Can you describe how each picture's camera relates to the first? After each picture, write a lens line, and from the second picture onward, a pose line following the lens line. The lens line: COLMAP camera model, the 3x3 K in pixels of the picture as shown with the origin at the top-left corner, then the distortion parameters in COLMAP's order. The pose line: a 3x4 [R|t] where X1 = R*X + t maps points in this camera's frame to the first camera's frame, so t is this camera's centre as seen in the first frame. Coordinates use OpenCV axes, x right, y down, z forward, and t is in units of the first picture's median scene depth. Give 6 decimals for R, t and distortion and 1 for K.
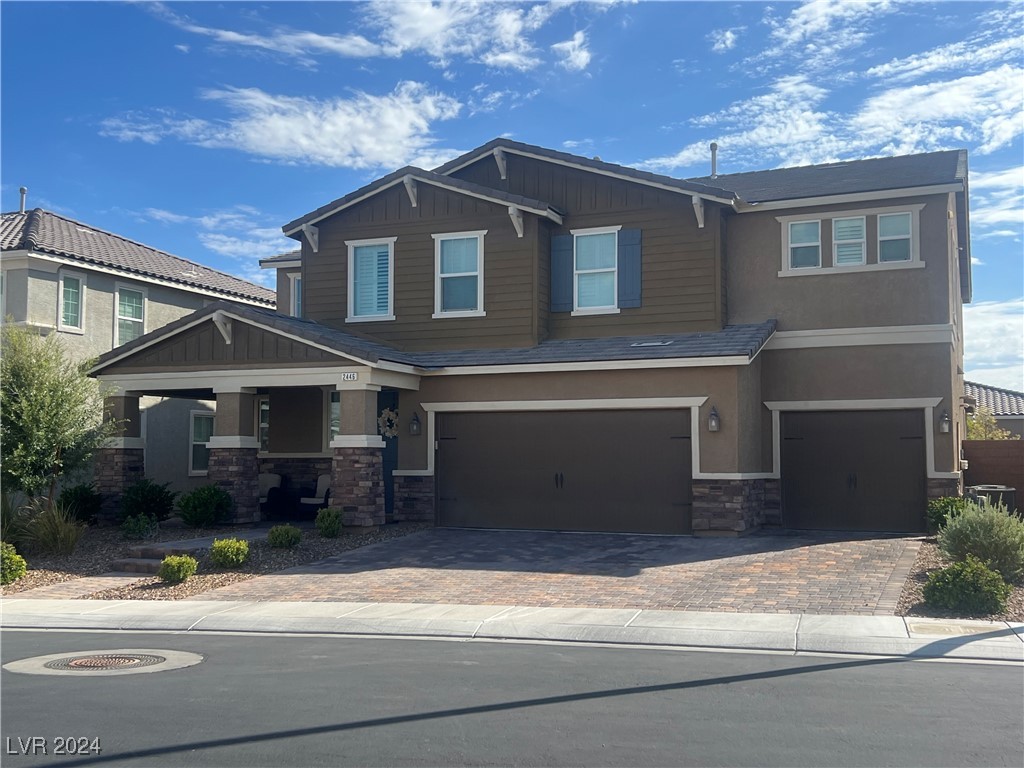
lens RADIAL K [[1102.9, 0, 512.0], [0, 1102.9, 384.0], [0, 0, 1]] dist [0.169997, -0.448331]
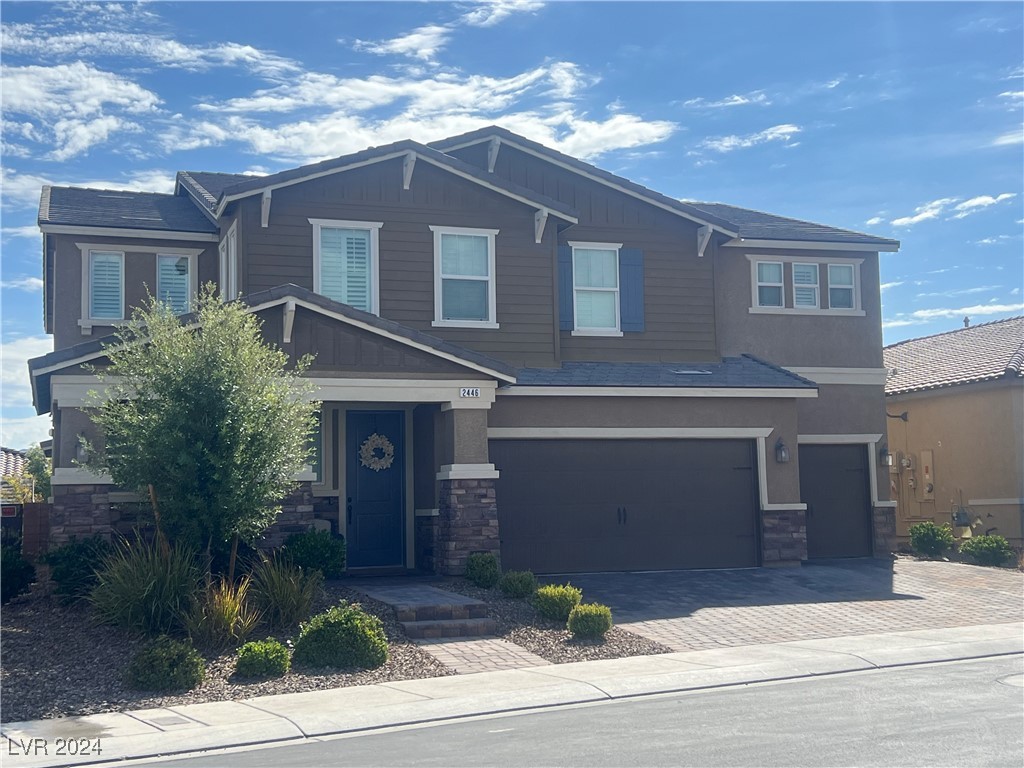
lens RADIAL K [[1329.8, 0, 512.0], [0, 1329.8, 384.0], [0, 0, 1]] dist [0.167179, -0.004485]
pose [[0.747360, 0.046650, 0.662779, -0.741660], [-0.024660, 0.998792, -0.042494, 0.026762], [-0.663961, 0.015414, 0.747608, 0.228947]]
